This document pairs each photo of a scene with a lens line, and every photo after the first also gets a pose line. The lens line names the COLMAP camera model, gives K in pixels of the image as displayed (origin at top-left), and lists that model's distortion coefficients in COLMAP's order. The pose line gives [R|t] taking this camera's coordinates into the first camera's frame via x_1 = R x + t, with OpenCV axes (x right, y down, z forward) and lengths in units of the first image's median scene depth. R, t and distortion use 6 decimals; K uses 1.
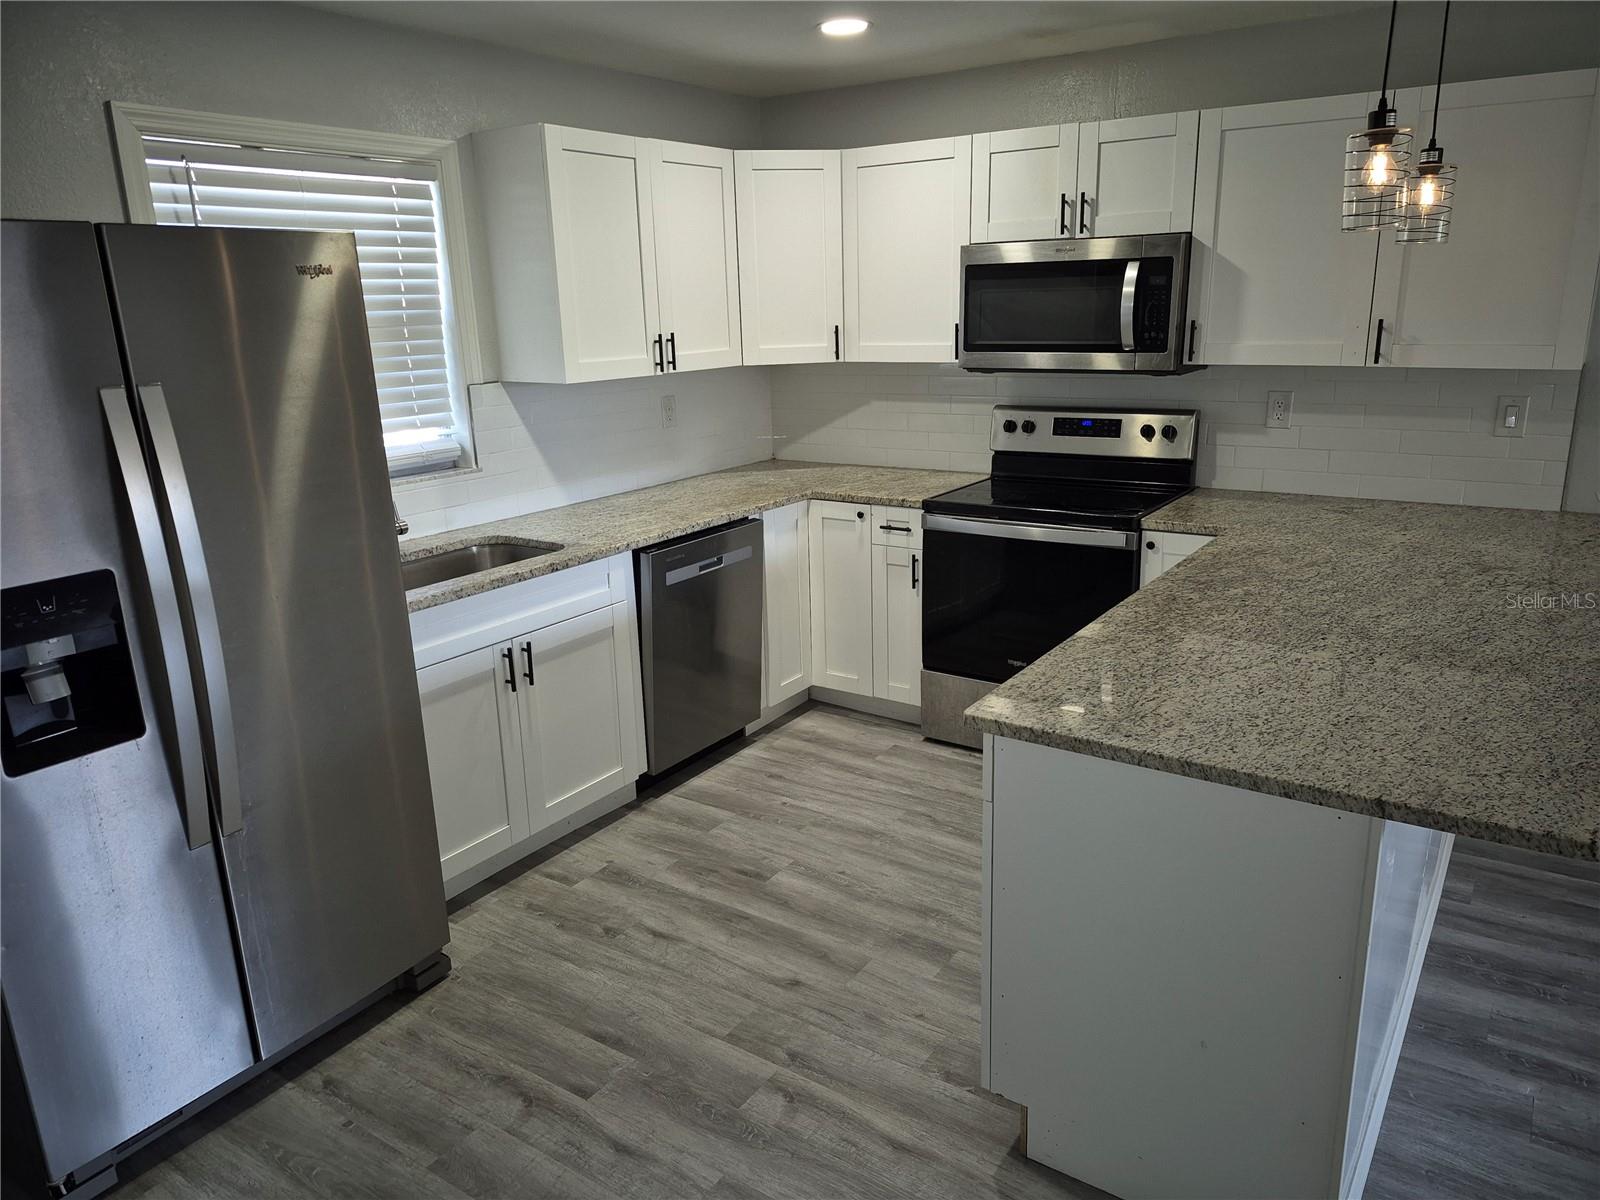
lens RADIAL K [[1112.9, 0, 800.0], [0, 1112.9, 600.0], [0, 0, 1]] dist [0.002883, -0.000792]
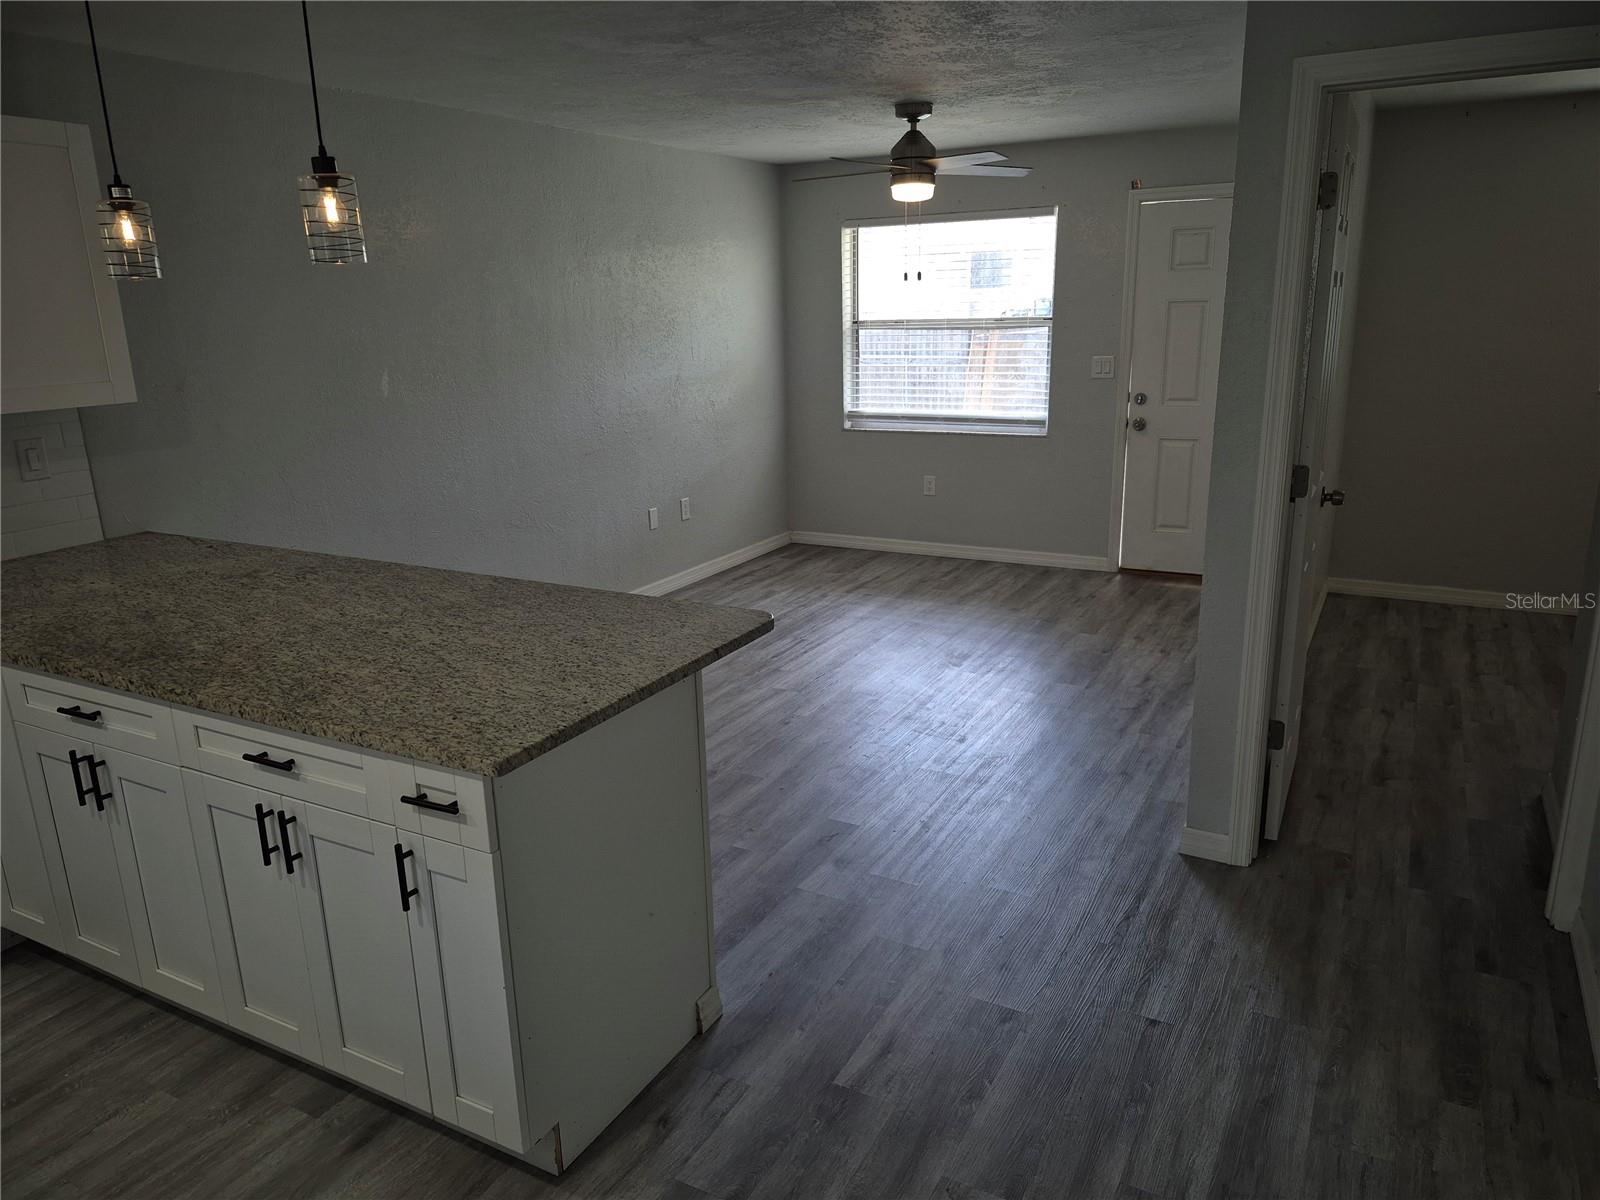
lens RADIAL K [[1112.9, 0, 800.0], [0, 1112.9, 600.0], [0, 0, 1]] dist [0.002883, -0.000792]
pose [[-0.102060, -0.231658, 0.967429, -0.409881], [0.291095, 0.922984, 0.251724, -0.100025], [-0.951235, 0.307304, -0.026765, 0.415477]]
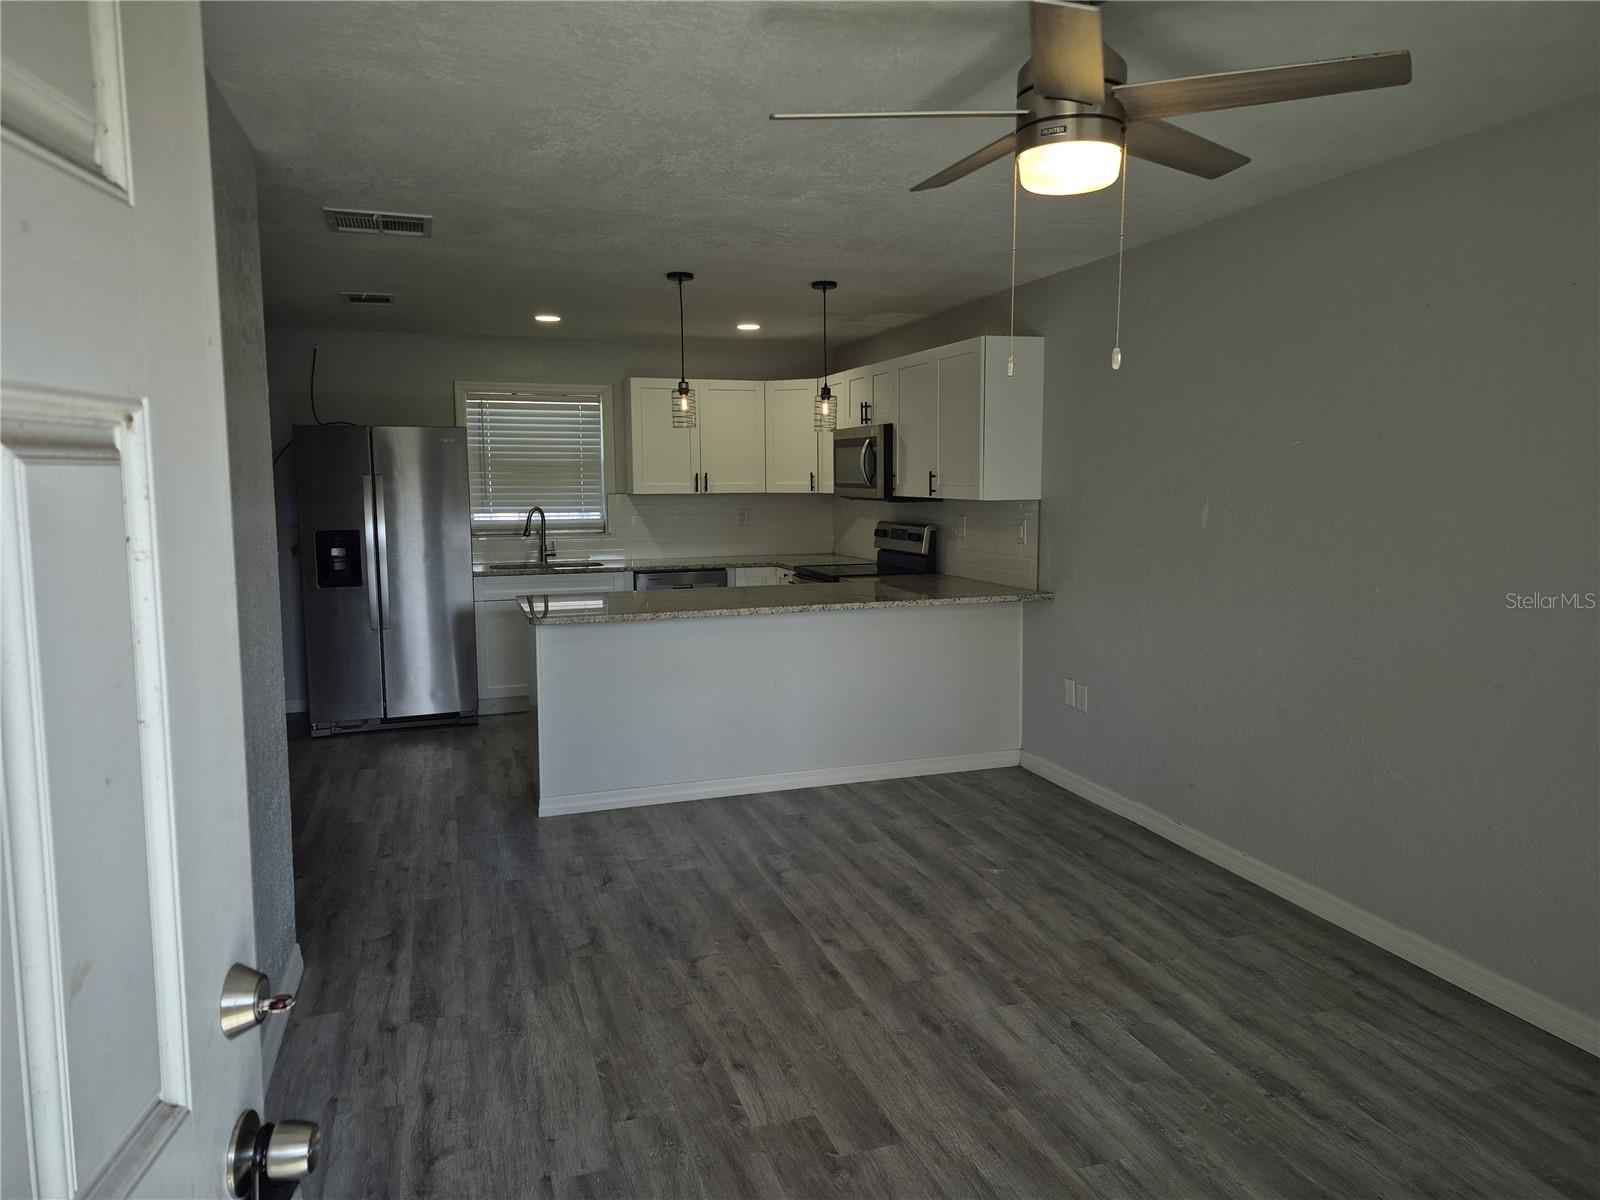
lens RADIAL K [[1052.8, 0, 800.0], [0, 1052.8, 600.0], [0, 0, 1]] dist [0.001821, -0.000267]
pose [[0.801803, 0.091351, -0.590565, 1.325855], [-0.171134, 0.981958, -0.080452, 0.117468], [0.572561, 0.165572, 0.802970, -0.416029]]
